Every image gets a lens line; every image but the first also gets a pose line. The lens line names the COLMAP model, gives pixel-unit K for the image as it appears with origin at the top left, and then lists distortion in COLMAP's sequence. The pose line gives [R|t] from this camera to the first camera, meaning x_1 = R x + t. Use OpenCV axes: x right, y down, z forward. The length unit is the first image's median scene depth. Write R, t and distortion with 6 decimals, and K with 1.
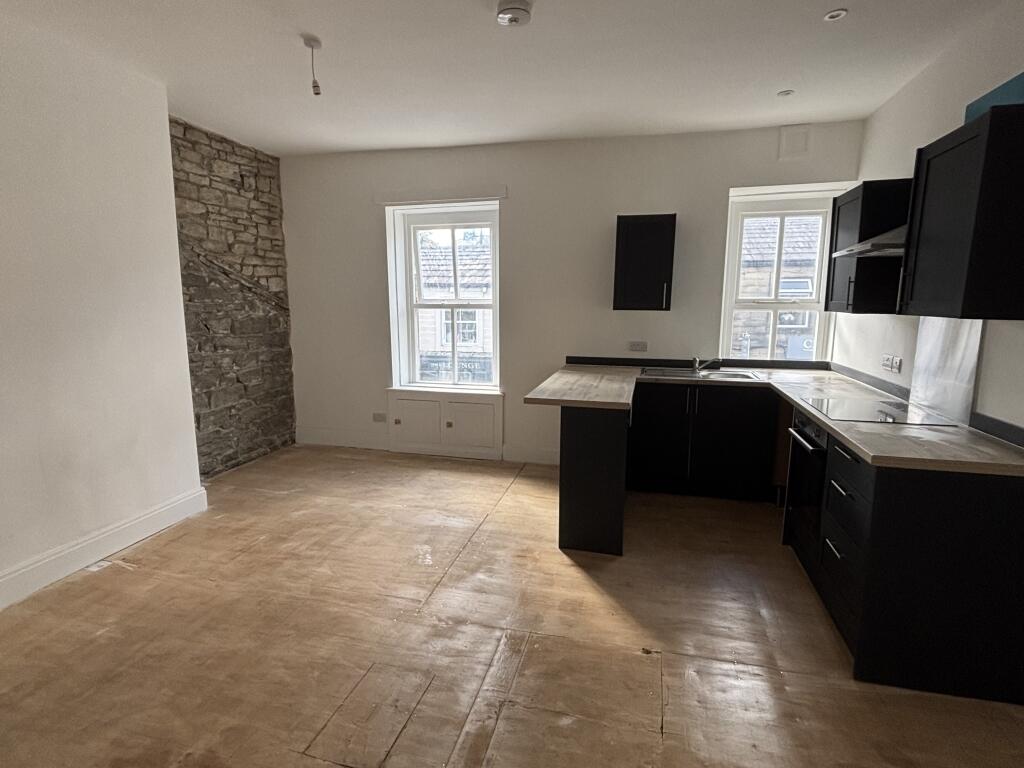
lens RADIAL K [[535.1, 0, 505.8], [0, 535.1, 386.3], [0, 0, 1]] dist [0.004974, -0.004150]
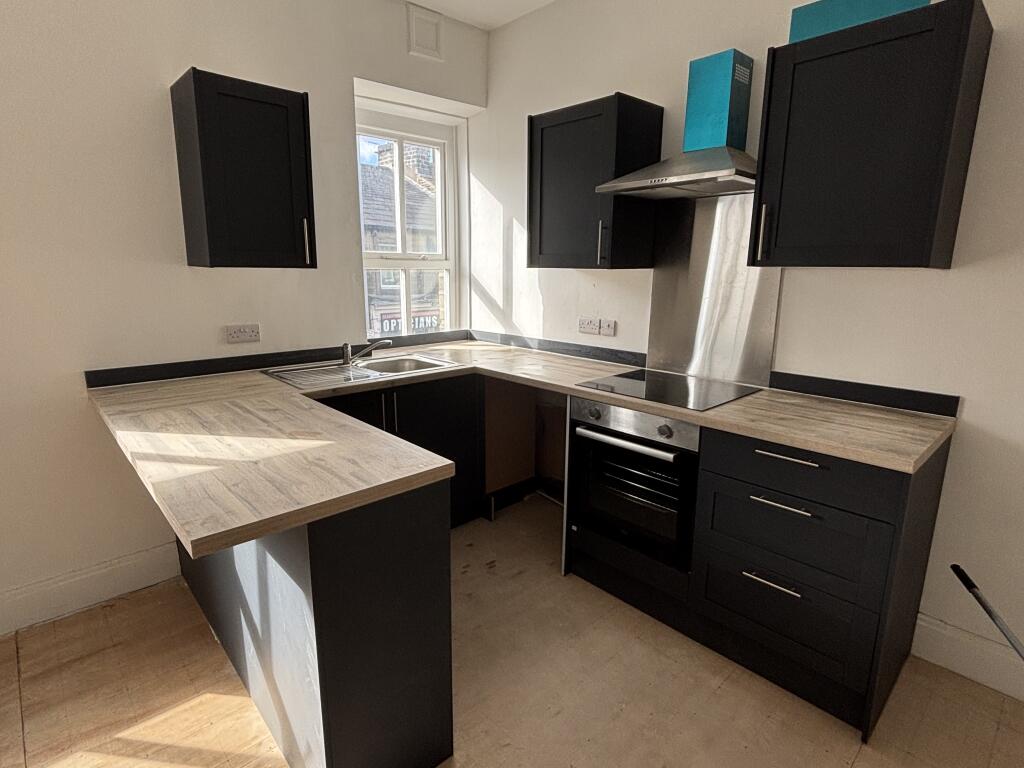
lens RADIAL K [[535.1, 0, 507.5], [0, 535.1, 382.9], [0, 0, 1]] dist [0.004974, -0.004150]
pose [[0.530300, -0.178113, 0.828889, -0.083161], [0.130073, 0.983200, 0.128054, -0.064060], [-0.837772, 0.039909, 0.544559, 0.495710]]
